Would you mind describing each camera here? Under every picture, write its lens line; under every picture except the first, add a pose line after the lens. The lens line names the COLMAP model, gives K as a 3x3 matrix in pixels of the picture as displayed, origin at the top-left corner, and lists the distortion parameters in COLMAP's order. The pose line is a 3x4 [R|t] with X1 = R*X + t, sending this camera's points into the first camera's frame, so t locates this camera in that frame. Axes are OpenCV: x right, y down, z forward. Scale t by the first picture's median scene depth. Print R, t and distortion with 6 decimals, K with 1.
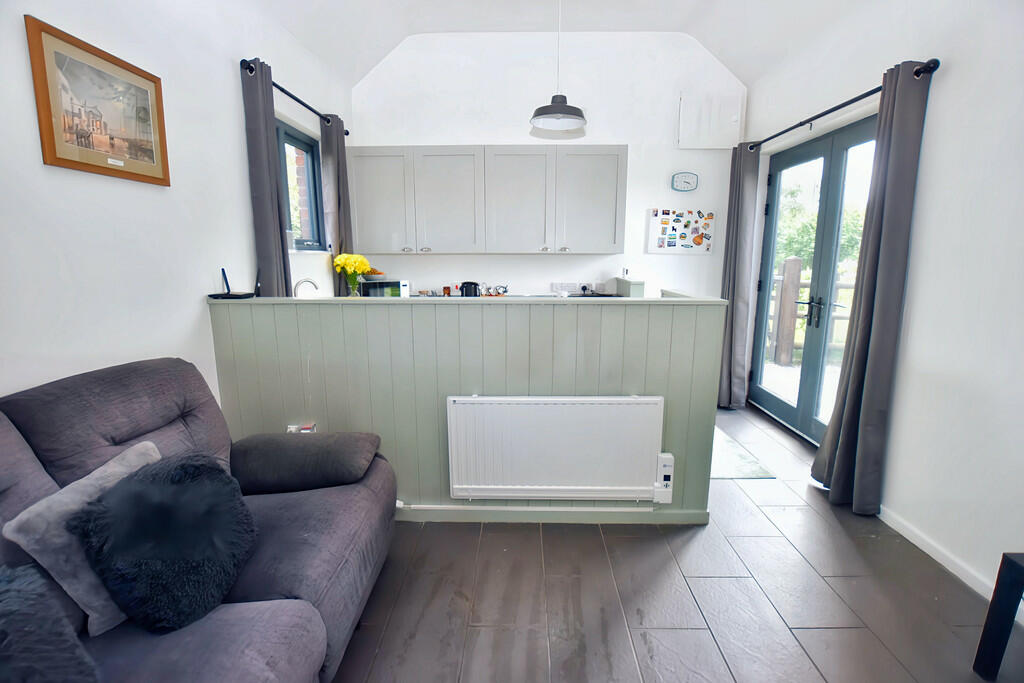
lens RADIAL K [[470.9, 0, 512.0], [0, 470.9, 341.5], [0, 0, 1]] dist [-0.004702, -0.000275]
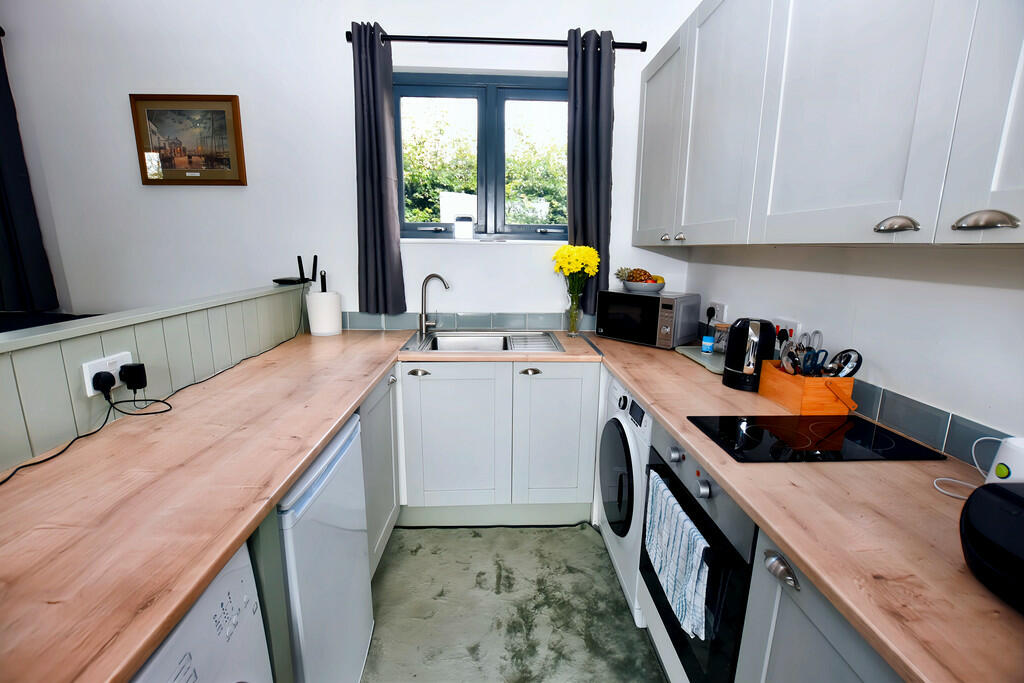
lens RADIAL K [[470.9, 0, 512.0], [0, 470.9, 341.5], [0, 0, 1]] dist [-0.004702, -0.000275]
pose [[0.050137, 0.198764, -0.978764, 0.654842], [-0.194876, 0.963107, 0.185601, -0.341023], [0.979546, 0.181432, 0.087022, 1.862109]]
